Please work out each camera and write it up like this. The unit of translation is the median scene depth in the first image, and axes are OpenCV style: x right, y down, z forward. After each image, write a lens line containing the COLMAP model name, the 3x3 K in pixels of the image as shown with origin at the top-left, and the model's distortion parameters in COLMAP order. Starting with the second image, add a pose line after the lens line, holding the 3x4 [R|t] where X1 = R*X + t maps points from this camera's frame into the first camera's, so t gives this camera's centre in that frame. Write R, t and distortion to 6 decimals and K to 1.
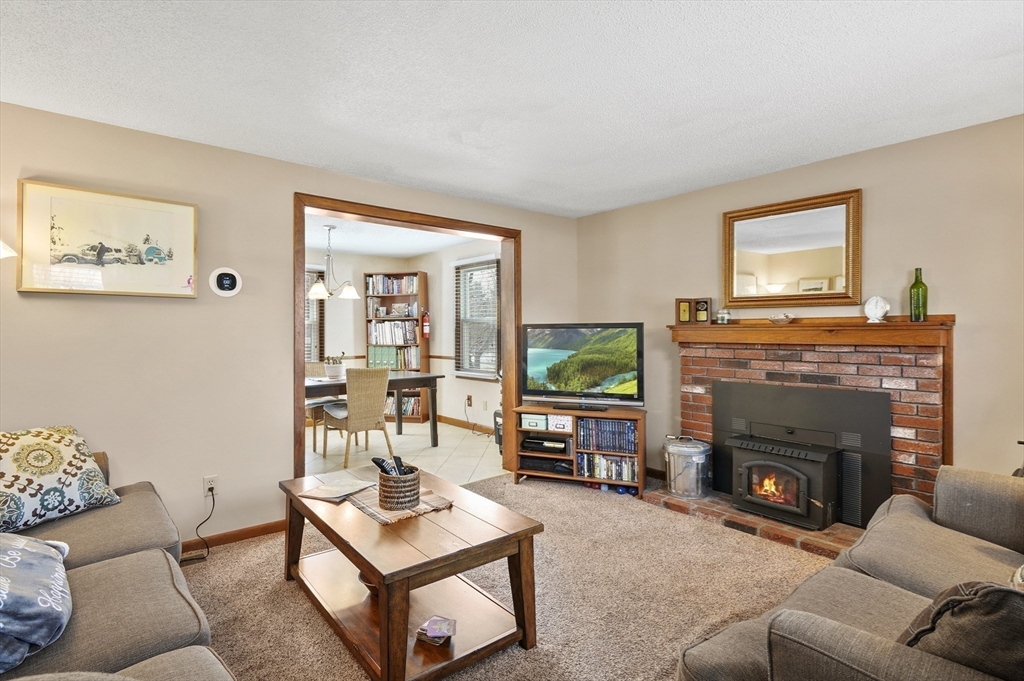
lens RADIAL K [[509.8, 0, 513.3], [0, 509.8, 336.4], [0, 0, 1]] dist [-0.002523, -0.005296]
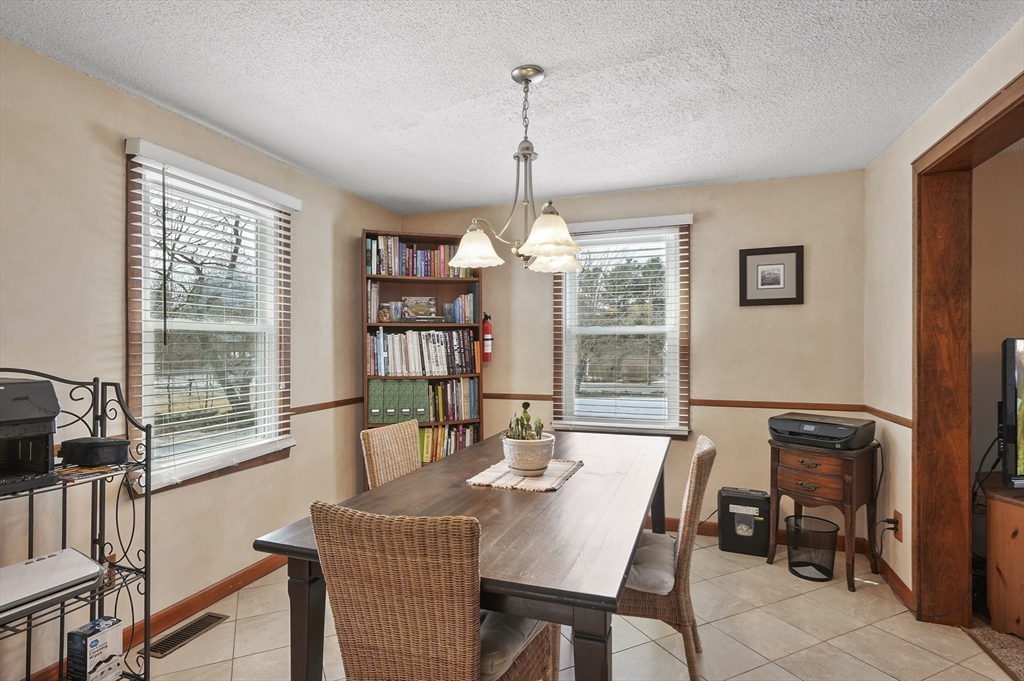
lens RADIAL K [[509.8, 0, 512.0], [0, 509.8, 344.9], [0, 0, 1]] dist [-0.002523, -0.005296]
pose [[0.857729, 0.001593, 0.514100, -0.419797], [0.005616, 0.999907, -0.012468, -0.008015], [-0.514072, 0.013581, 0.857640, 0.517654]]
